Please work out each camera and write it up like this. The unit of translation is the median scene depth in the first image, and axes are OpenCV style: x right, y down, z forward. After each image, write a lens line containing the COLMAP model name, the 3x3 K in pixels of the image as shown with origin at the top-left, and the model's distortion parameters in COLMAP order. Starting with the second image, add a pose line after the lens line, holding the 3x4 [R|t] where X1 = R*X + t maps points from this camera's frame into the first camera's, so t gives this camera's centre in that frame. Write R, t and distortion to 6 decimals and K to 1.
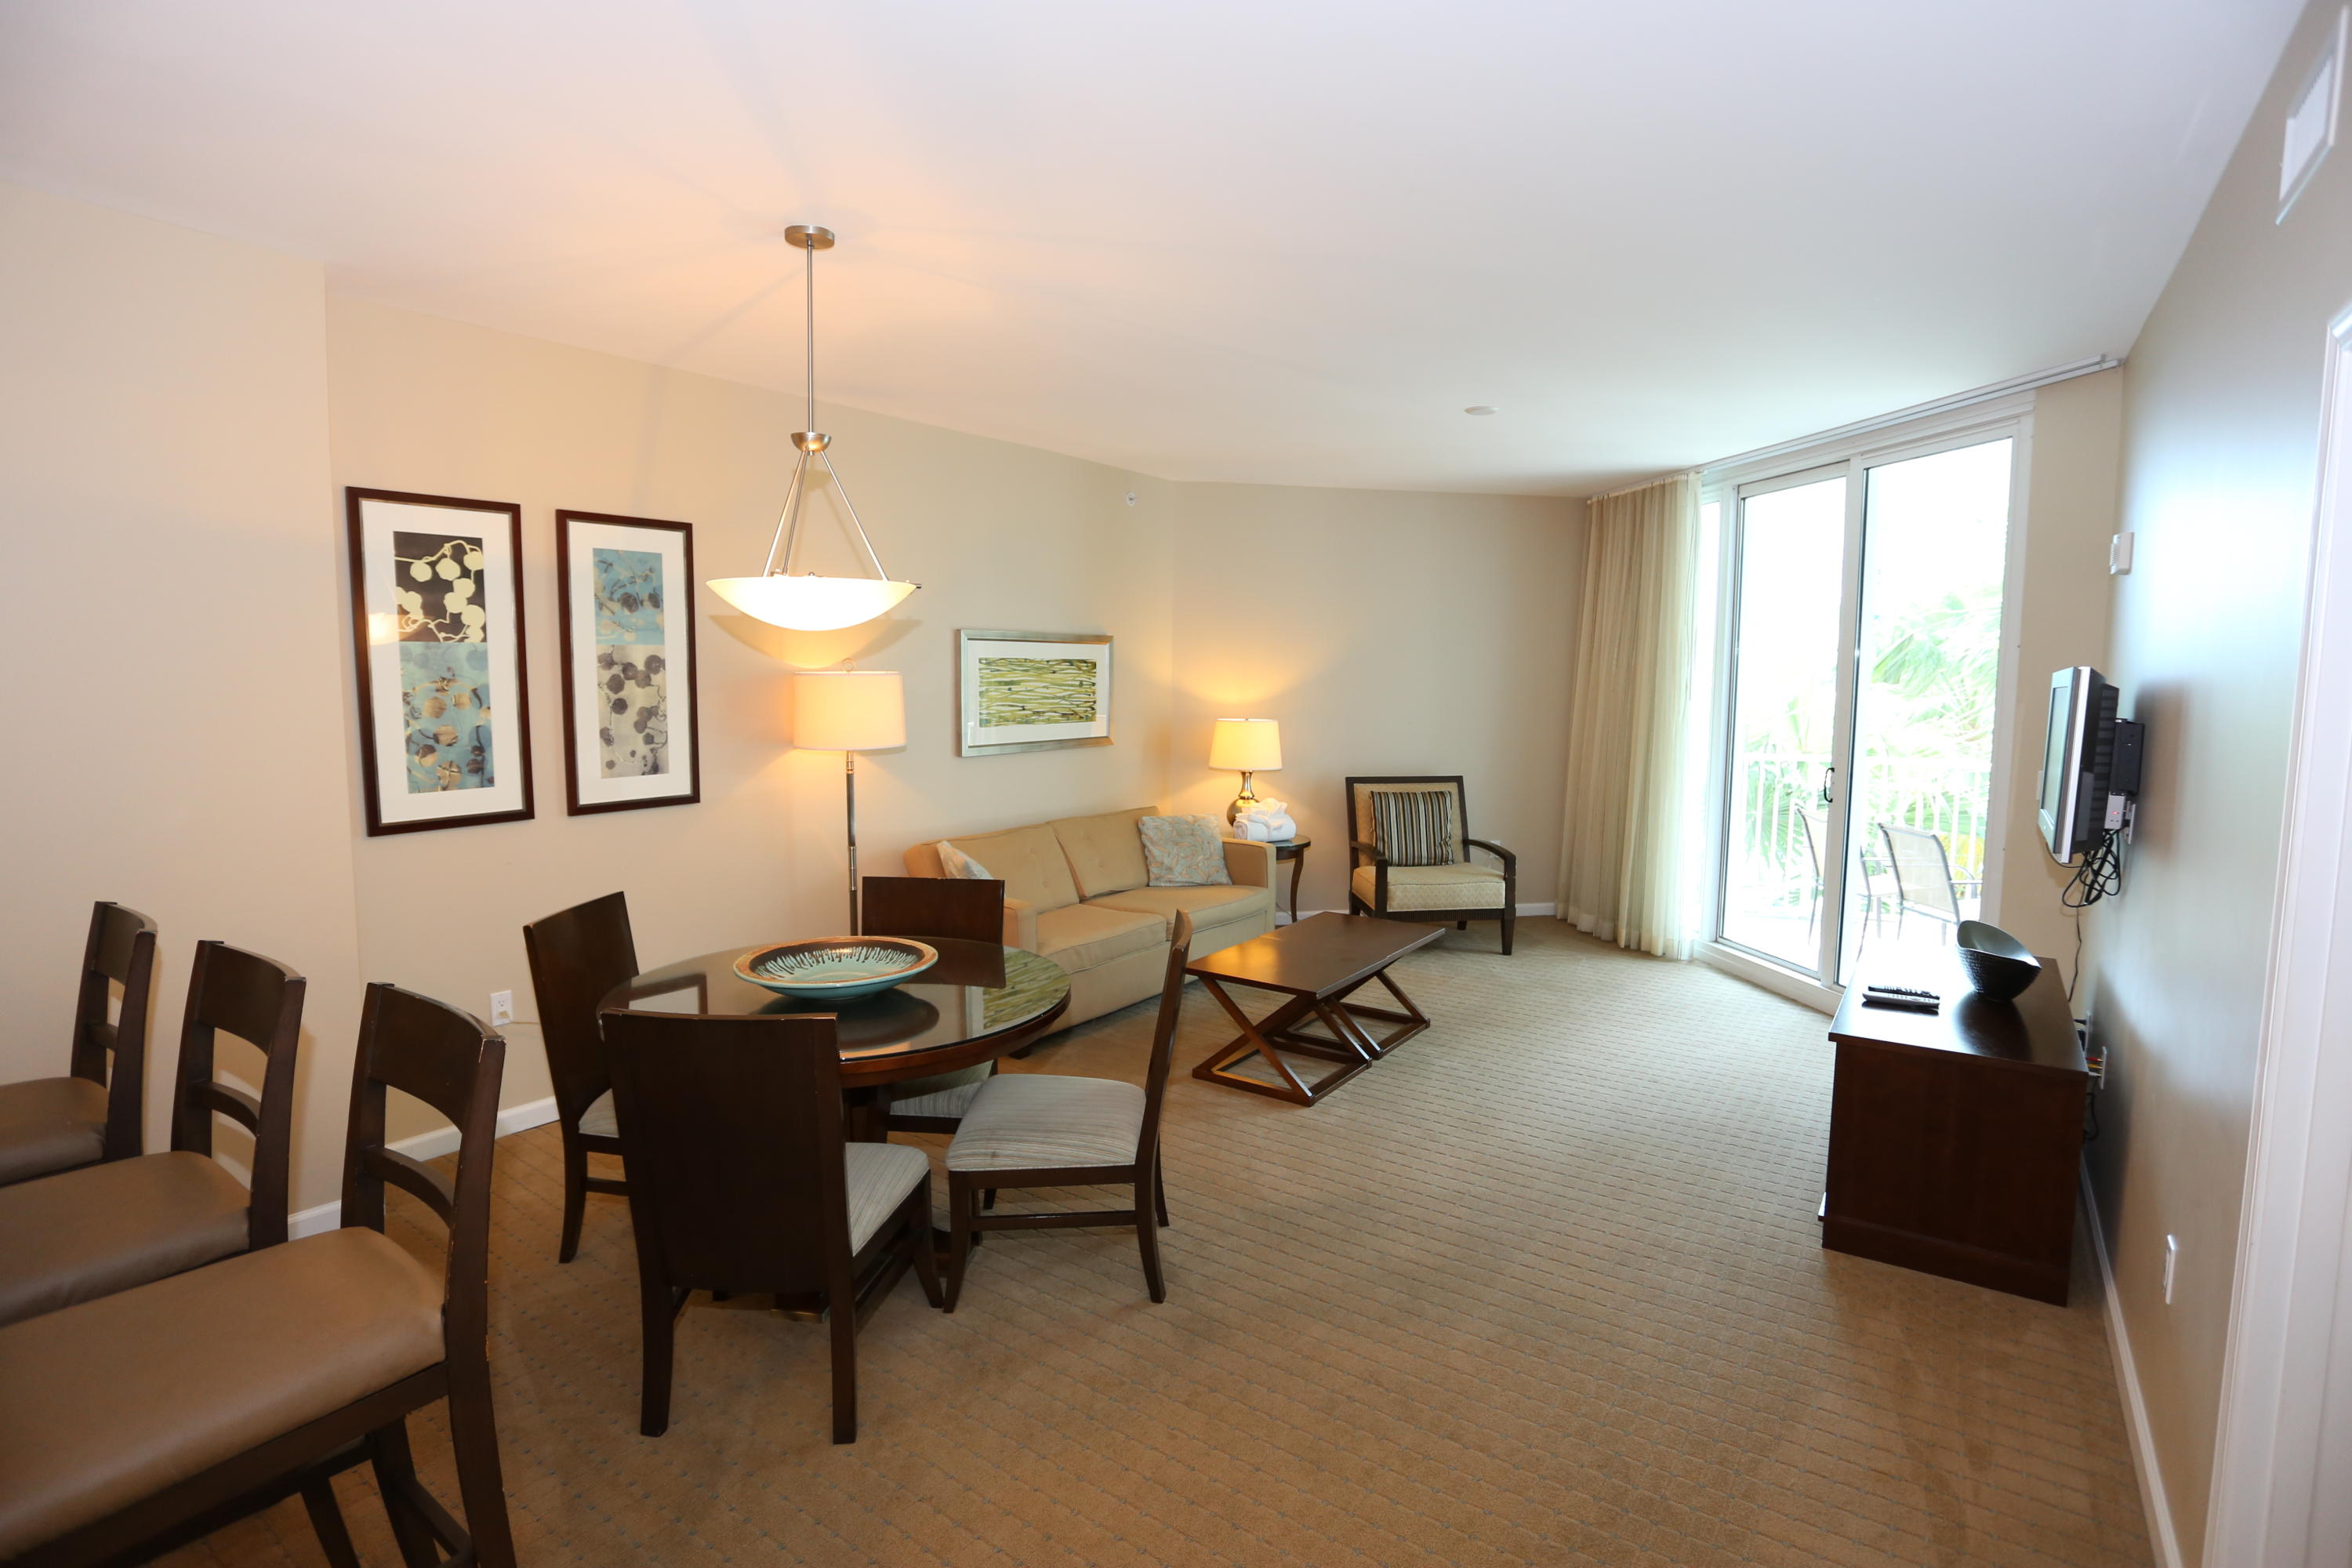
lens RADIAL K [[1144.9, 0, 1178.9], [0, 1144.9, 777.8], [0, 0, 1]] dist [-0.072861, 0.030327]
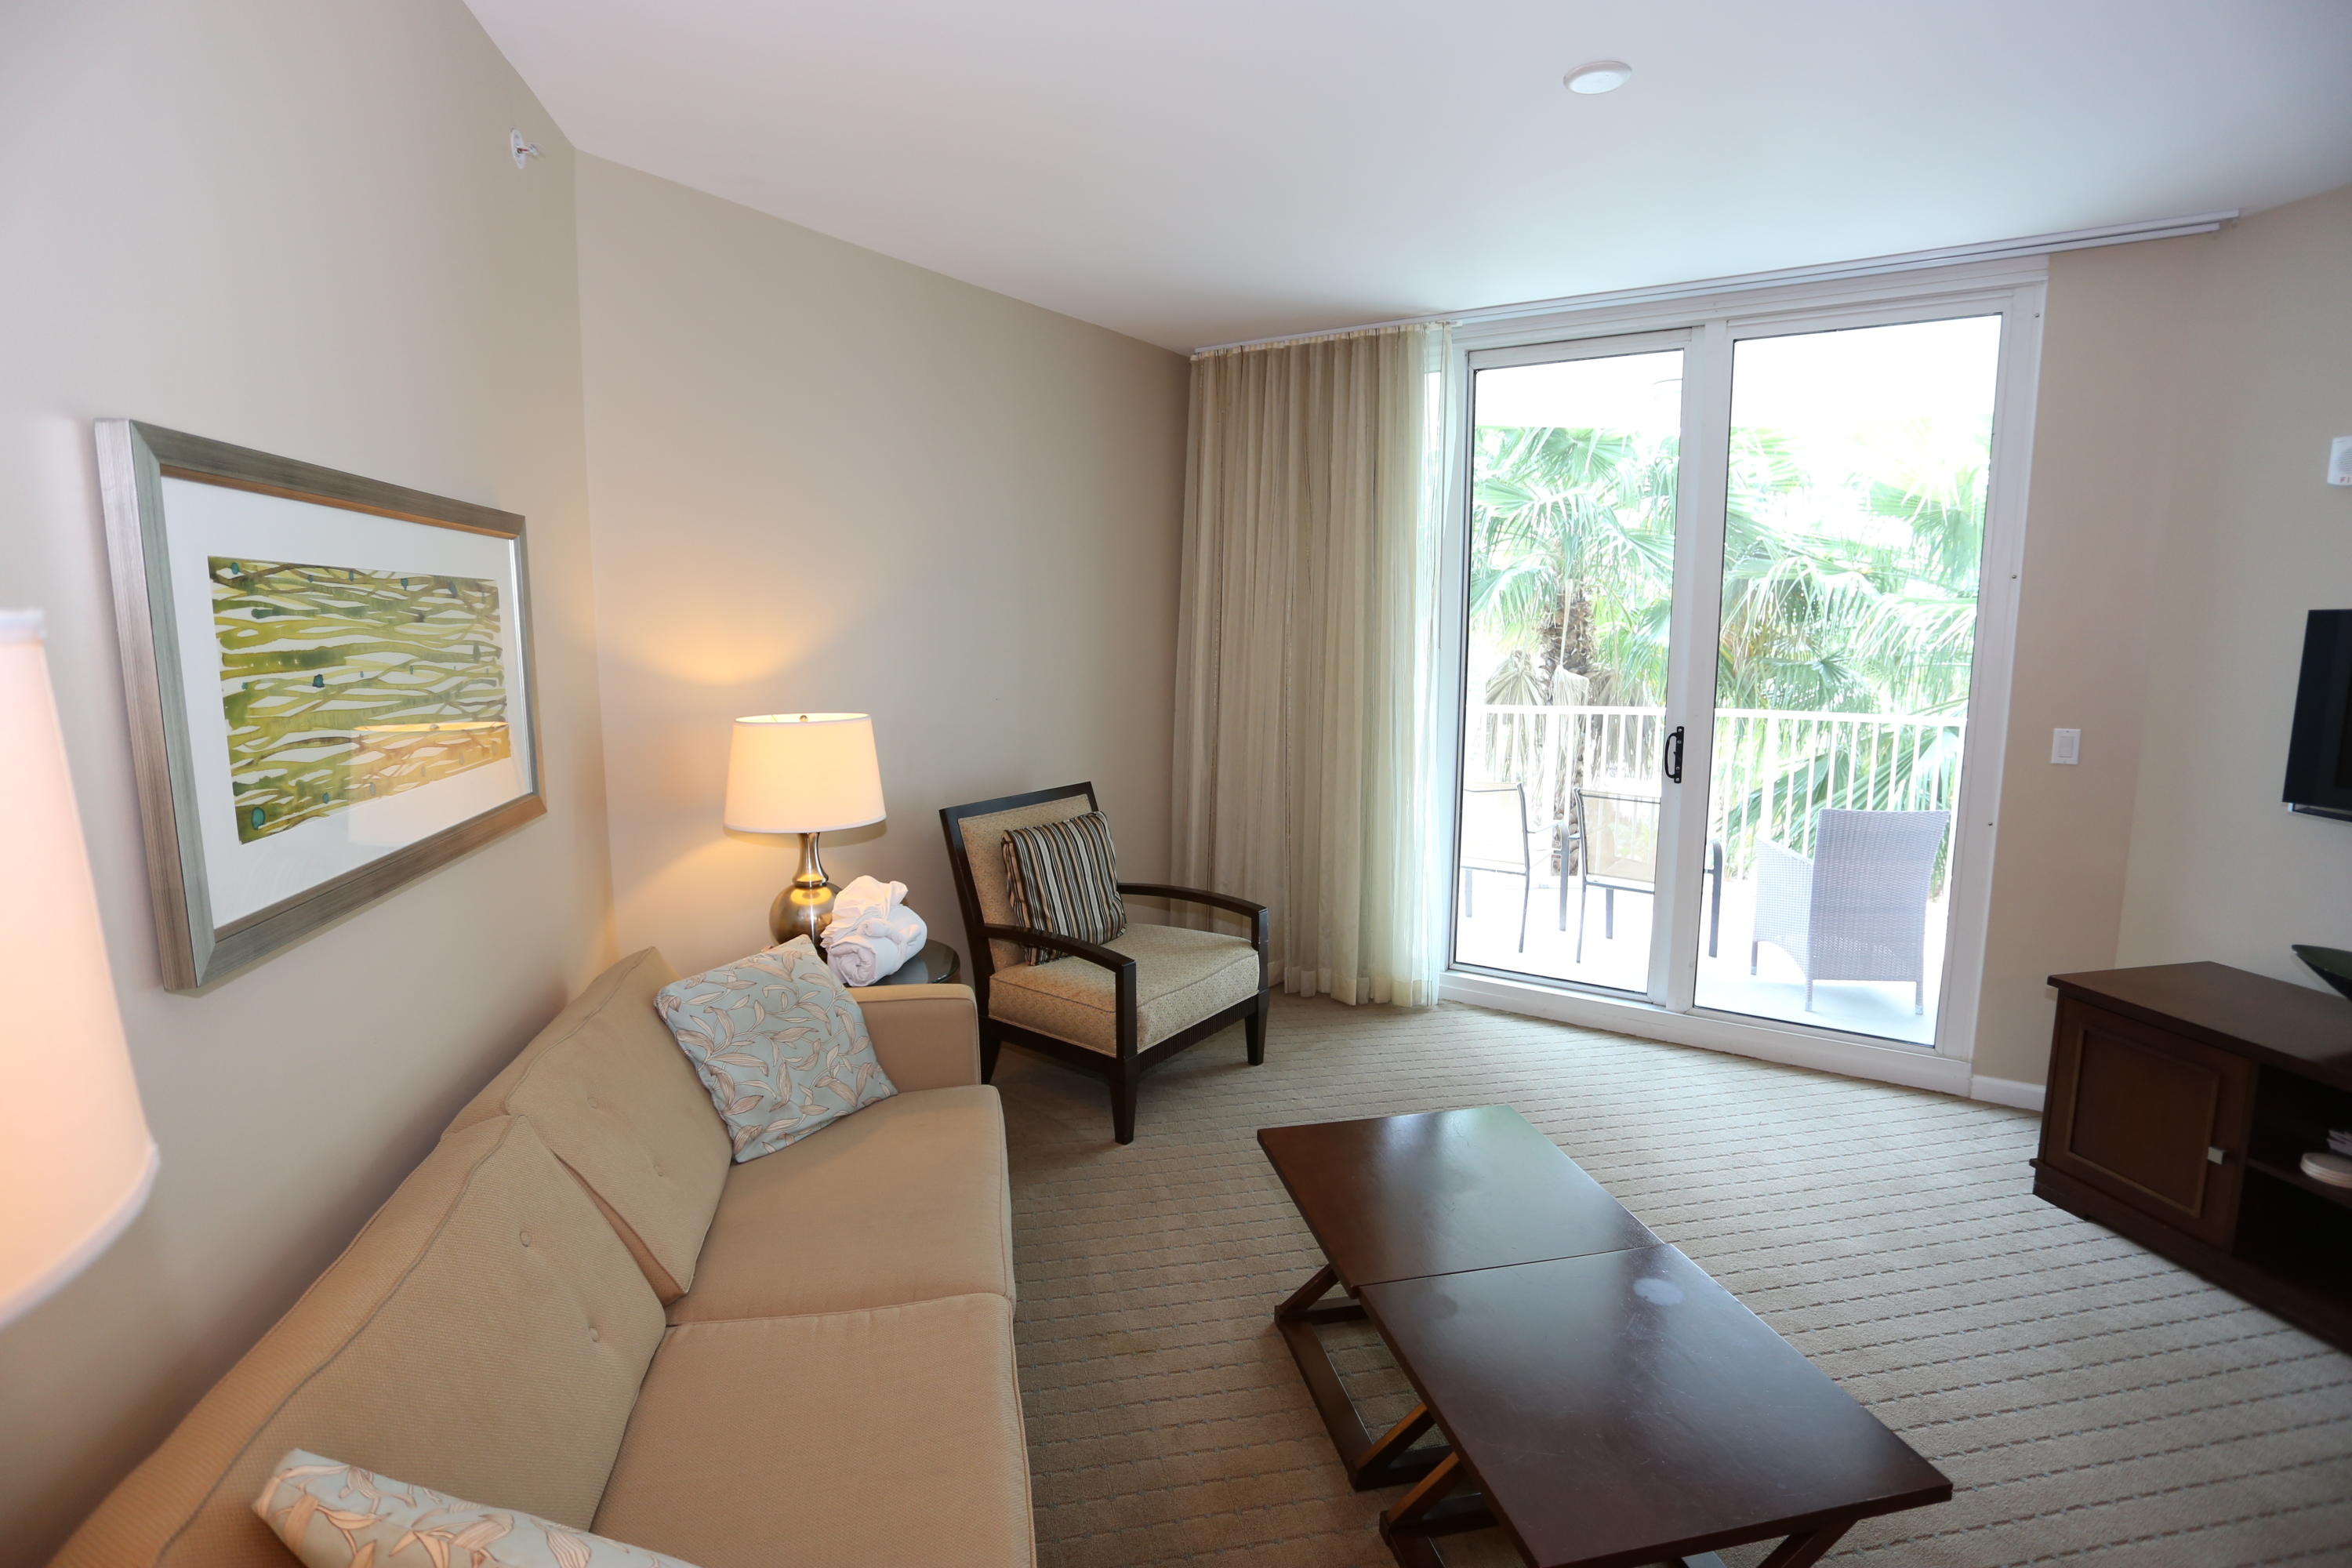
lens RADIAL K [[1144.9, 0, 1178.9], [0, 1144.9, 777.8], [0, 0, 1]] dist [-0.072861, 0.030327]
pose [[0.679400, -0.107483, 0.725853, -0.297544], [0.071499, 0.994203, 0.080297, -0.090032], [-0.730276, -0.002656, 0.683147, 0.988297]]
